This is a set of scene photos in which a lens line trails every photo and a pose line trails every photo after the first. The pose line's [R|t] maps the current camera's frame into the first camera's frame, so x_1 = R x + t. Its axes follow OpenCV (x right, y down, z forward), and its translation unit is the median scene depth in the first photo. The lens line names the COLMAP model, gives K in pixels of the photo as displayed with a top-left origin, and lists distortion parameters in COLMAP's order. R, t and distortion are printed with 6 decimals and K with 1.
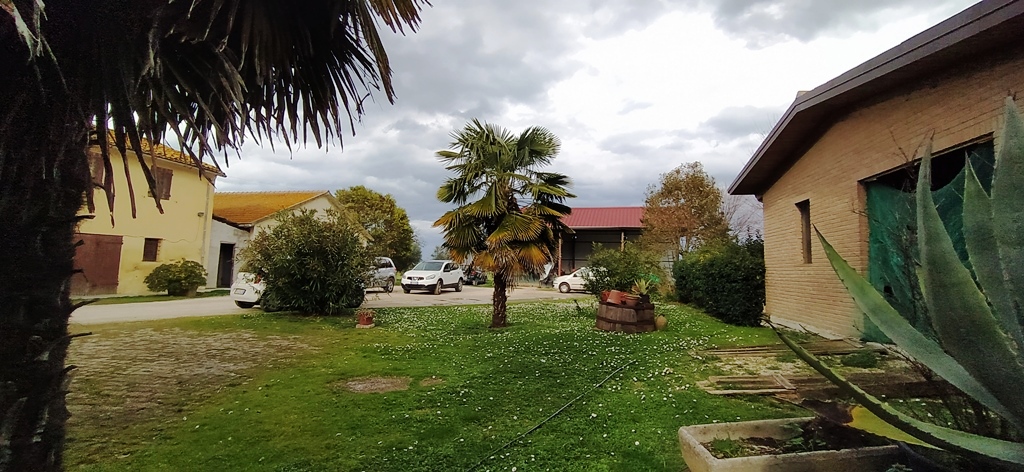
lens RADIAL K [[464.9, 0, 512.0], [0, 464.9, 236.0], [0, 0, 1]] dist [0.003271, 0.000557]
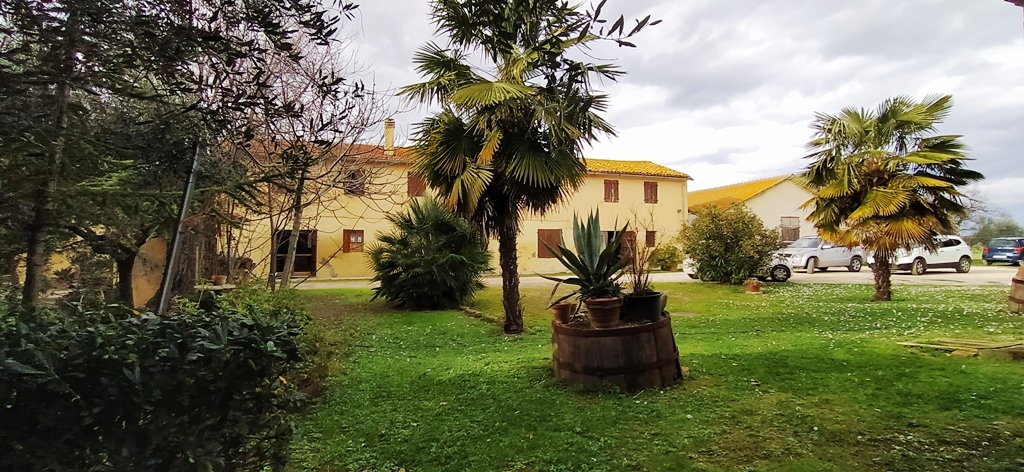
lens RADIAL K [[464.9, 0, 512.0], [0, 464.9, 236.0], [0, 0, 1]] dist [0.003271, 0.000557]
pose [[0.518439, -0.050033, -0.853649, 0.233292], [0.081997, 0.996595, -0.008612, -0.002026], [0.851174, -0.065532, 0.520777, -0.112444]]
